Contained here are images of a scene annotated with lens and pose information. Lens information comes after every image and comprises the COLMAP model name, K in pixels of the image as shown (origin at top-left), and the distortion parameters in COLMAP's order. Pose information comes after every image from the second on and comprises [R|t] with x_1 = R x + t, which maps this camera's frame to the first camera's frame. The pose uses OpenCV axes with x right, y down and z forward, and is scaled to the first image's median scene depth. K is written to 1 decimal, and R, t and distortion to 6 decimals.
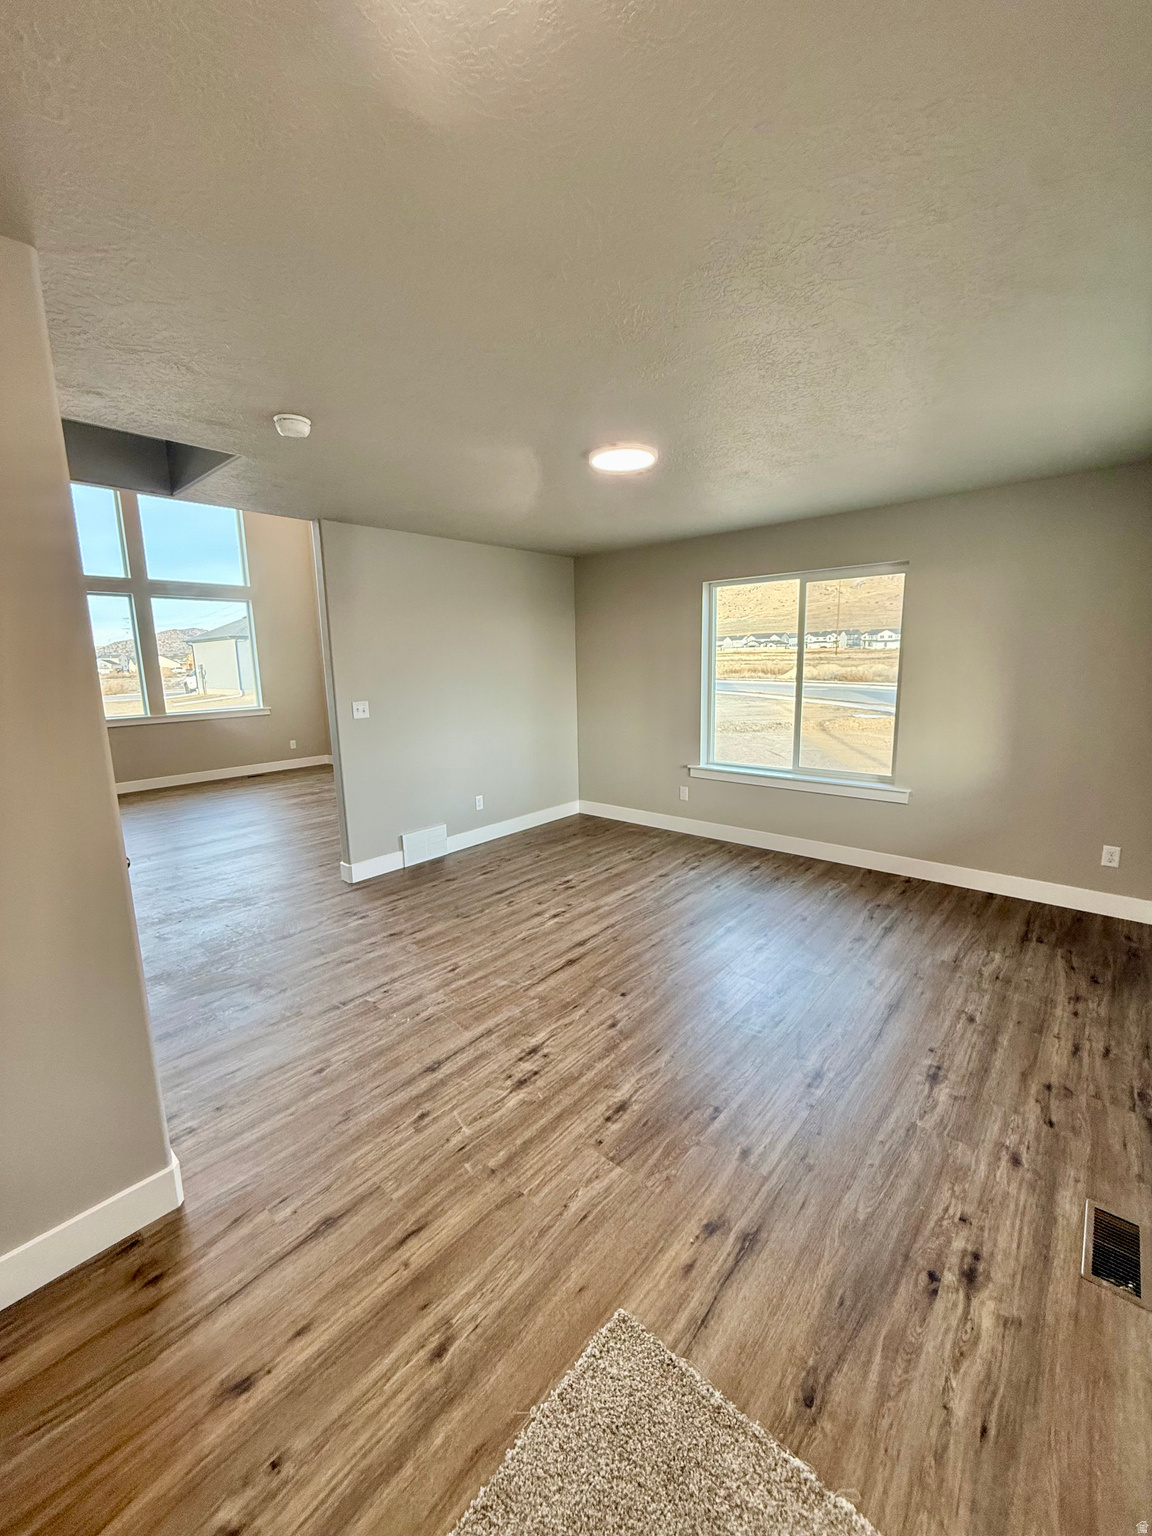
lens RADIAL K [[609.4, 0, 569.6], [0, 609.4, 764.6], [0, 0, 1]] dist [0.000862, 0.000379]
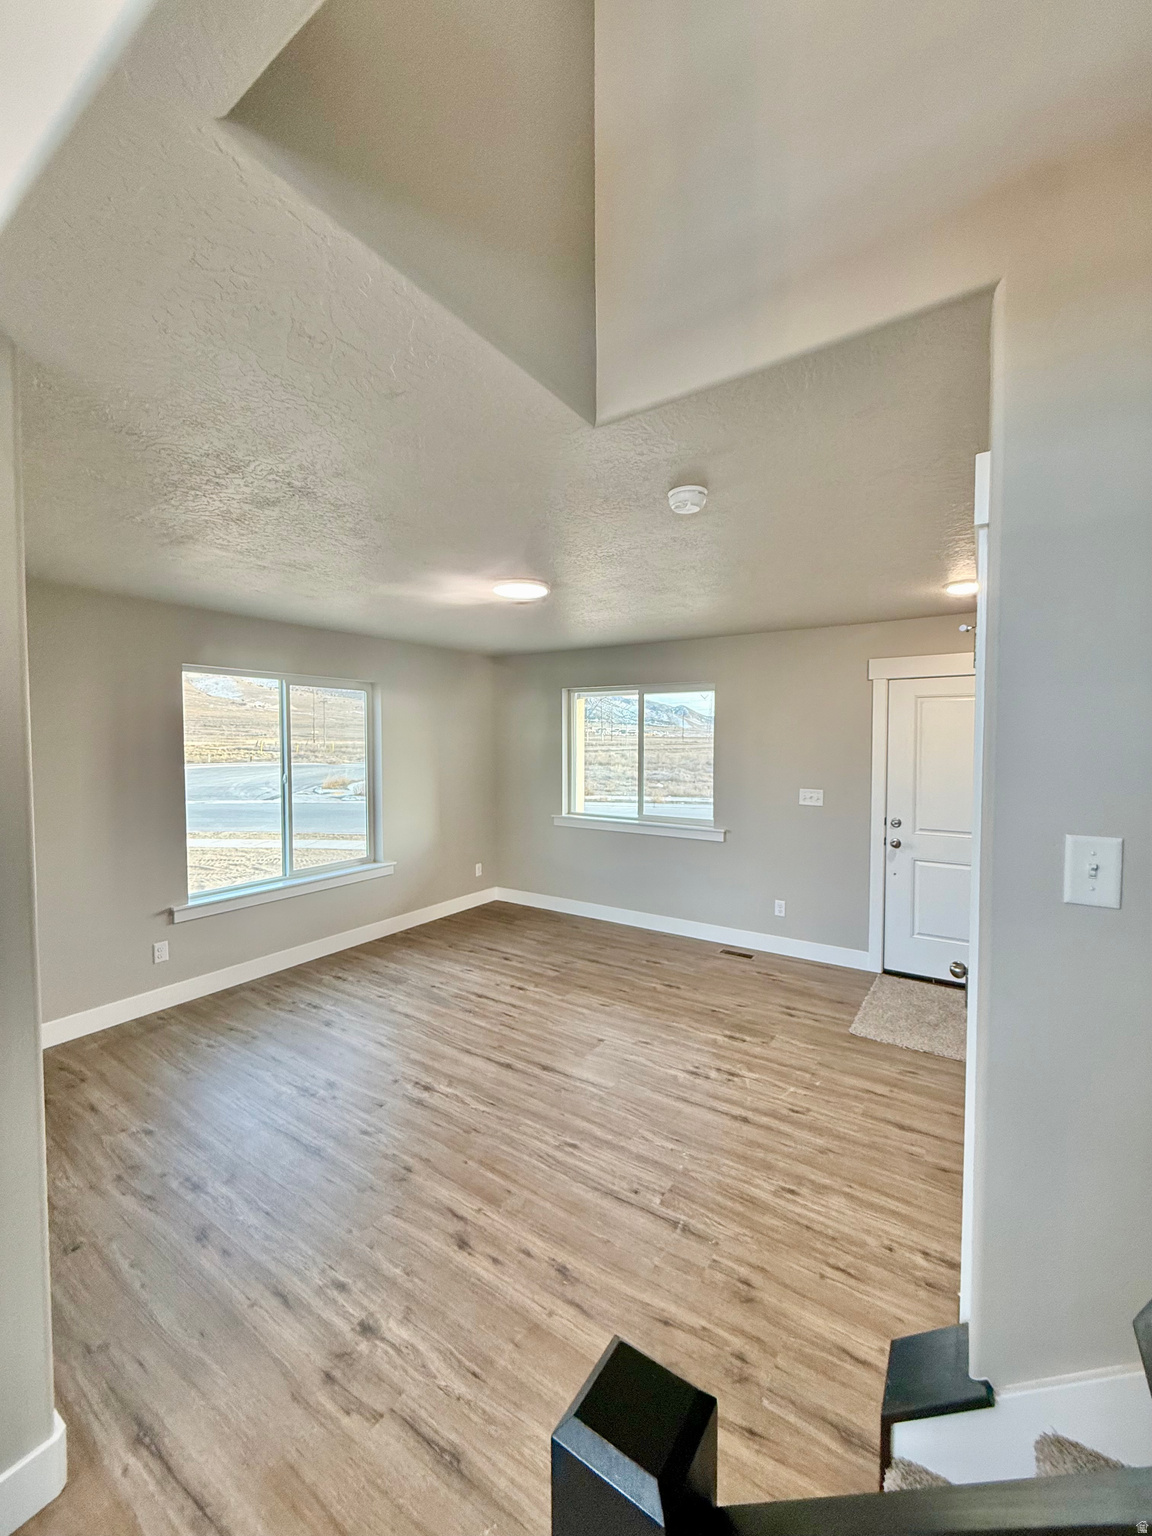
lens RADIAL K [[609.4, 0, 569.6], [0, 609.4, 764.6], [0, 0, 1]] dist [0.000862, 0.000379]
pose [[-0.131633, -0.018199, 0.991131, -0.930902], [0.173355, 0.984002, 0.041091, -0.185522], [-0.976023, 0.177226, -0.126373, 0.960973]]
